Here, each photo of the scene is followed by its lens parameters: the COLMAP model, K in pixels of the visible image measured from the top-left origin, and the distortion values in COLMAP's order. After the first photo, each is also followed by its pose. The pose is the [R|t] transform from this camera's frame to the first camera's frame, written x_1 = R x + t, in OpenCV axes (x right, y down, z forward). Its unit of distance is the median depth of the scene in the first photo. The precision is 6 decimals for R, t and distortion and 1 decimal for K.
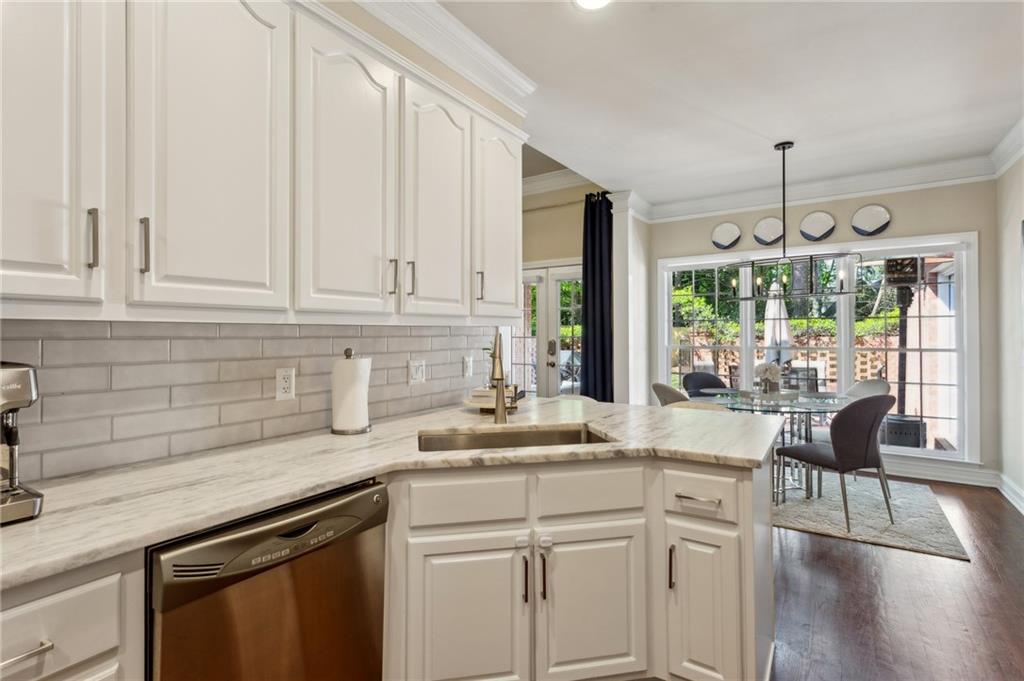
lens RADIAL K [[492.0, 0, 507.4], [0, 492.0, 333.8], [0, 0, 1]] dist [0.001202, 0.004015]
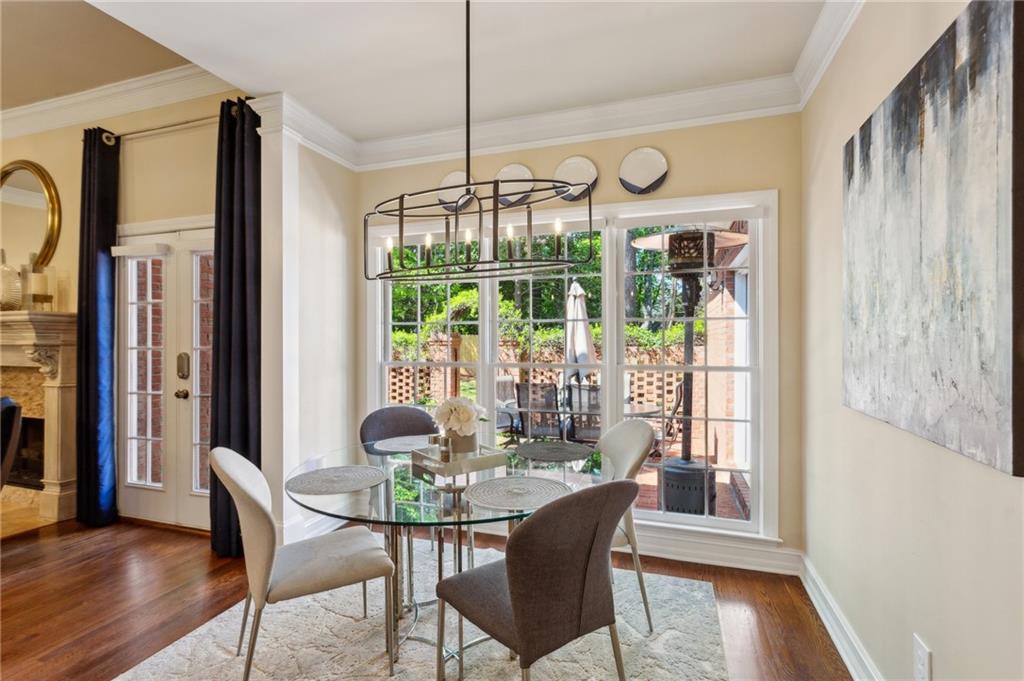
lens RADIAL K [[492.0, 0, 501.9], [0, 492.0, 349.2], [0, 0, 1]] dist [0.001202, 0.004015]
pose [[0.967461, 0.003331, 0.252999, 0.374676], [-0.004420, 0.999983, 0.003739, 0.005117], [-0.252982, -0.004735, 0.967459, 0.397486]]
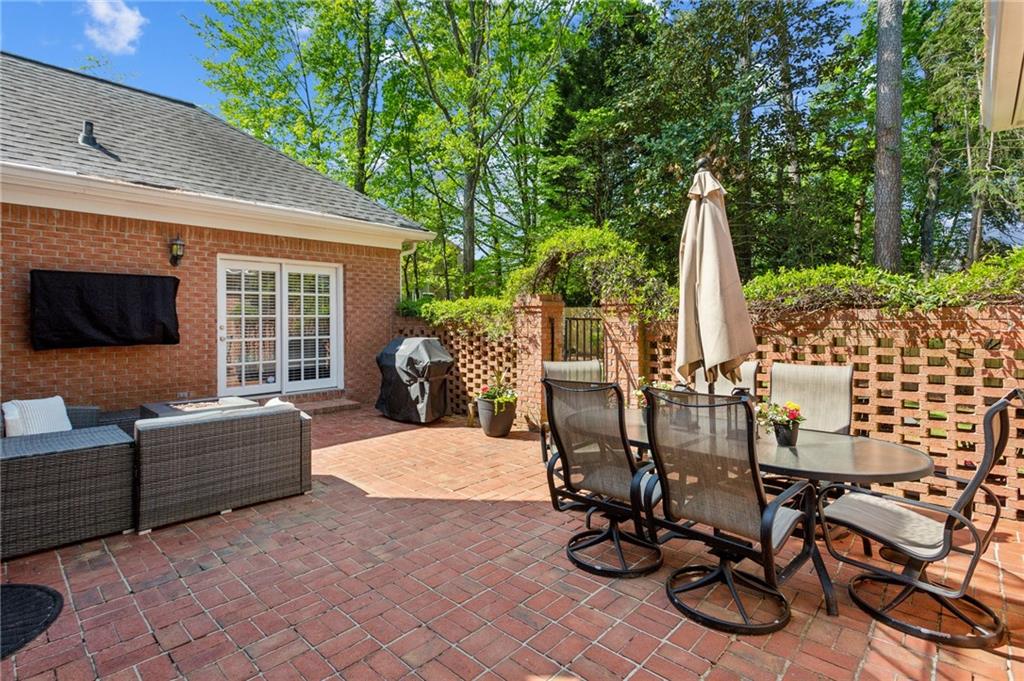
lens RADIAL K [[492.0, 0, 508.2], [0, 492.0, 336.7], [0, 0, 1]] dist [0.001202, 0.004015]
pose [[0.987106, 0.006689, -0.159927, 0.936372], [-0.001723, 0.999513, 0.031169, 0.024849], [0.160057, -0.030492, 0.986637, 1.248017]]
